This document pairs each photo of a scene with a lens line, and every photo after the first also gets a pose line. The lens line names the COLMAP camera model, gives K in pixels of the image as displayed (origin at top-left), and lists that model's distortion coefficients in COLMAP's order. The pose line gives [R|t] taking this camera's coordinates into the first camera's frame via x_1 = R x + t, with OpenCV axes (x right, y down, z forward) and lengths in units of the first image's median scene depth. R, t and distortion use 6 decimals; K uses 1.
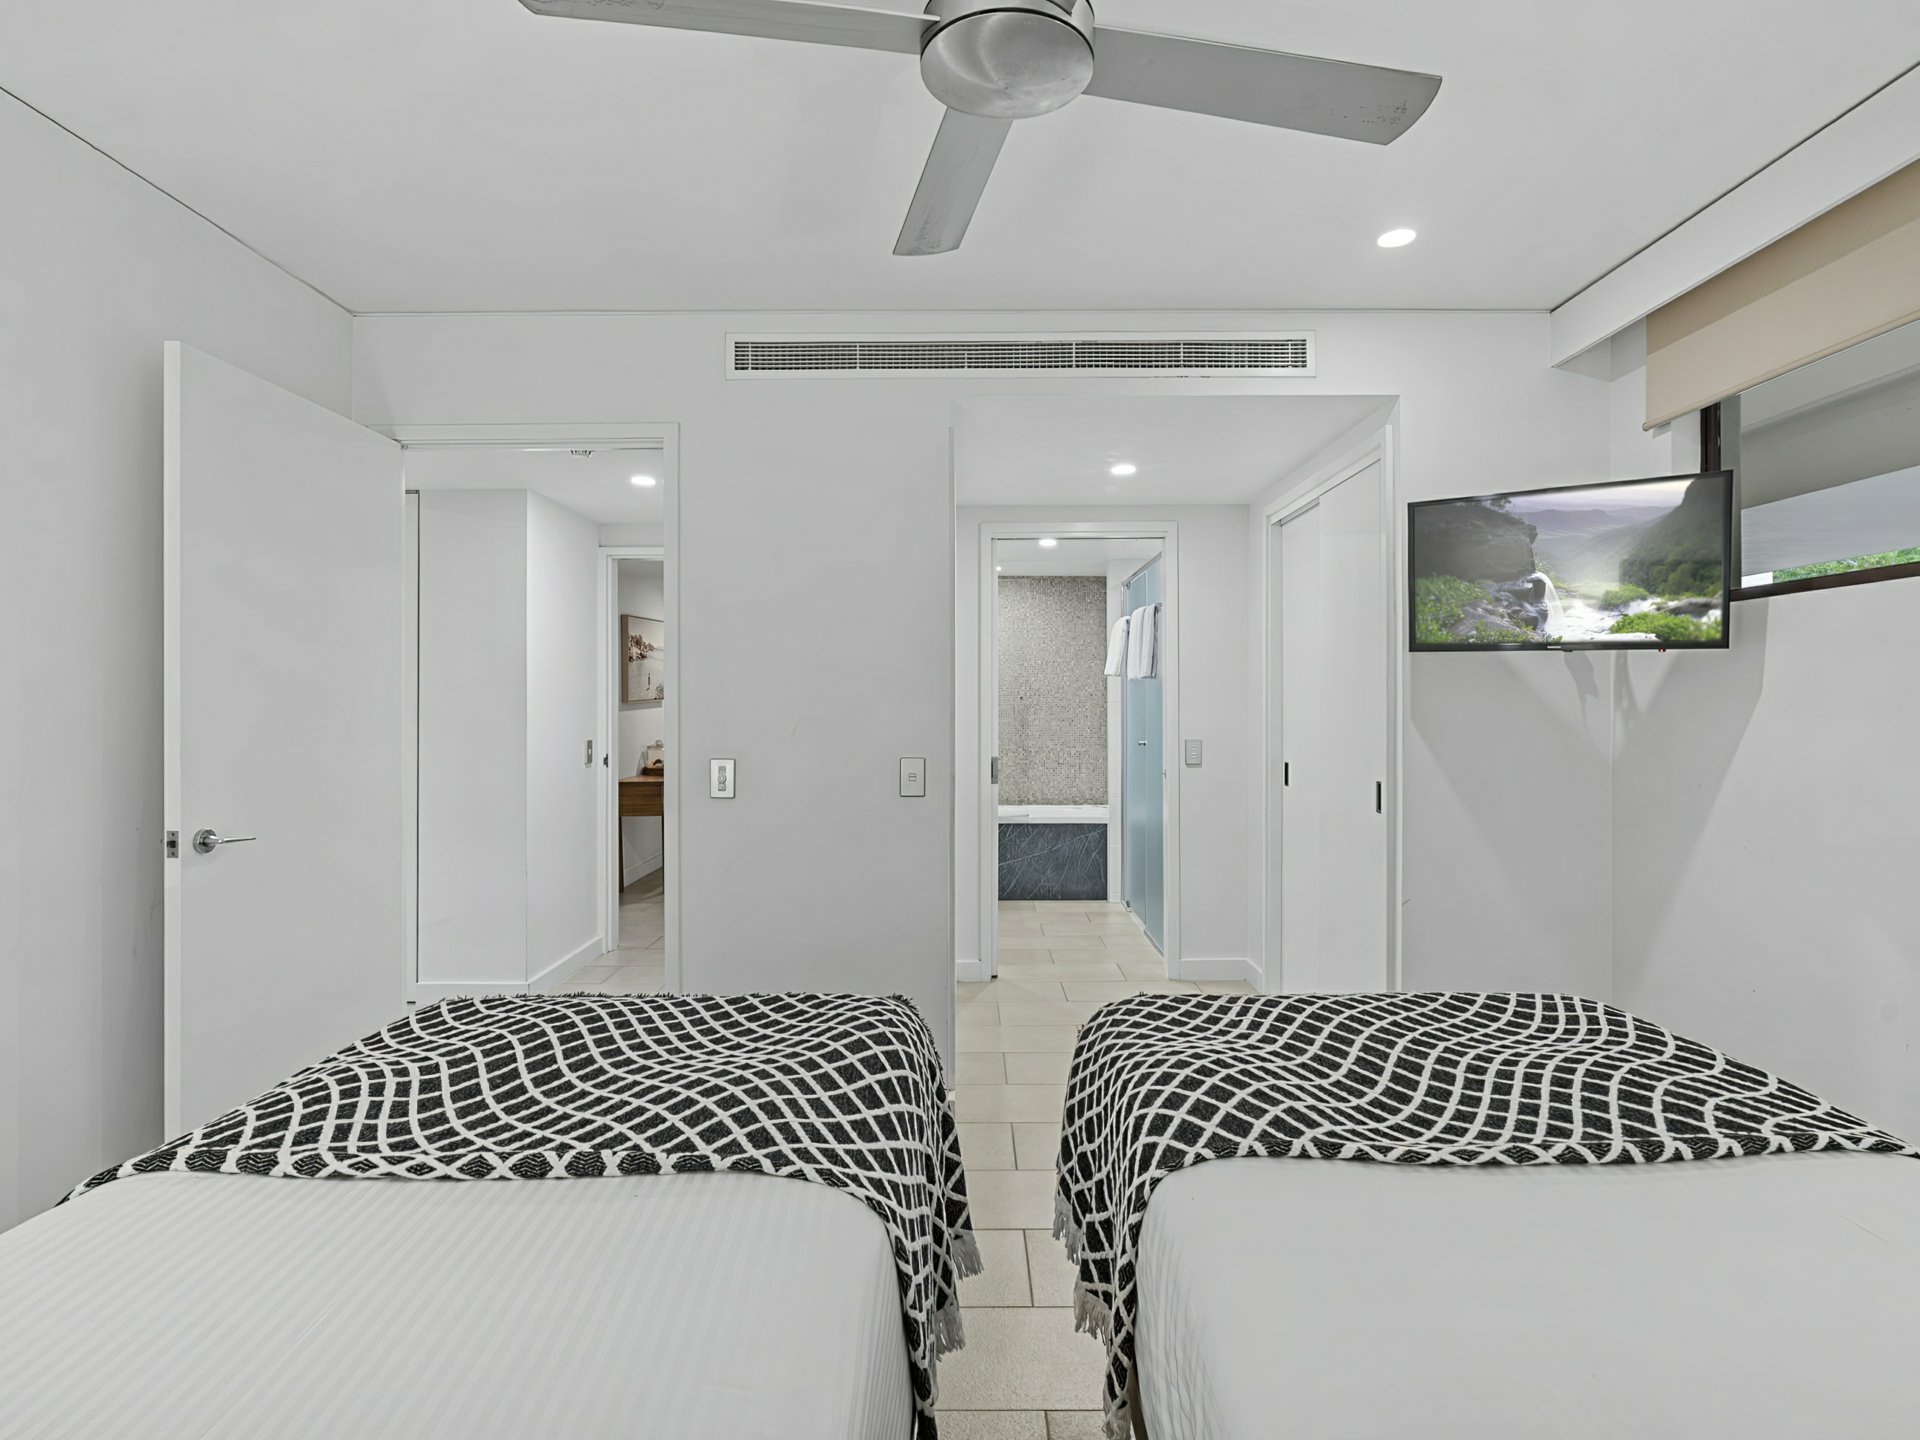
lens RADIAL K [[968.8, 0, 960.3], [0, 968.8, 713.0], [0, 0, 1]] dist [-0.004514, 0.000290]
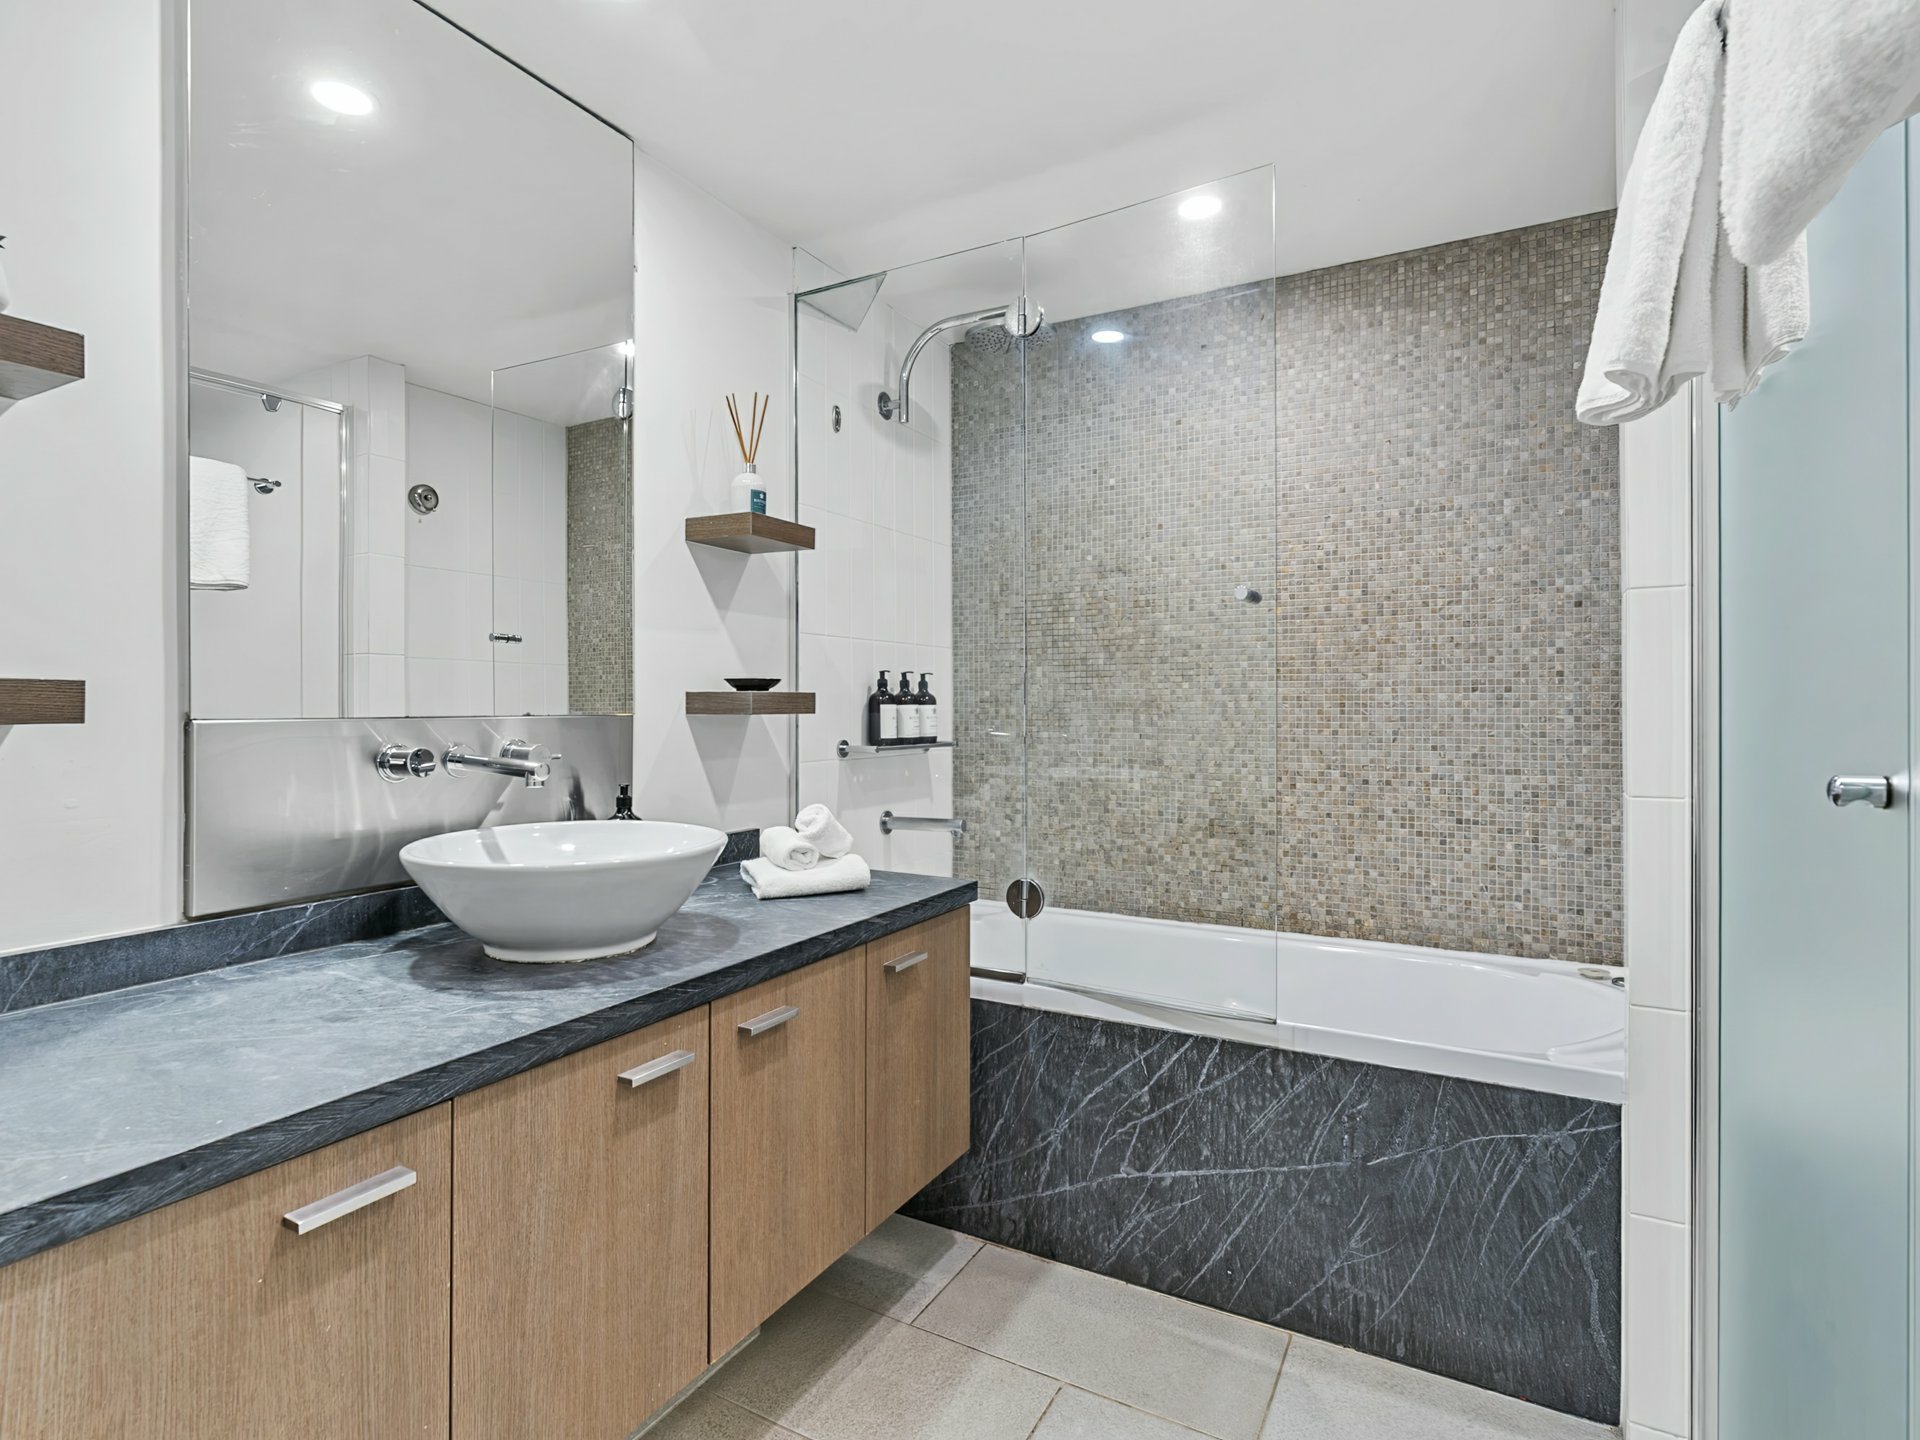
lens RADIAL K [[968.8, 0, 960.3], [0, 968.8, 713.0], [0, 0, 1]] dist [-0.004514, 0.000290]
pose [[0.880250, 0.002461, -0.474504, 0.121162], [-0.003283, 0.999994, -0.000905, 0.018950], [0.474499, 0.002355, 0.880253, 0.713680]]
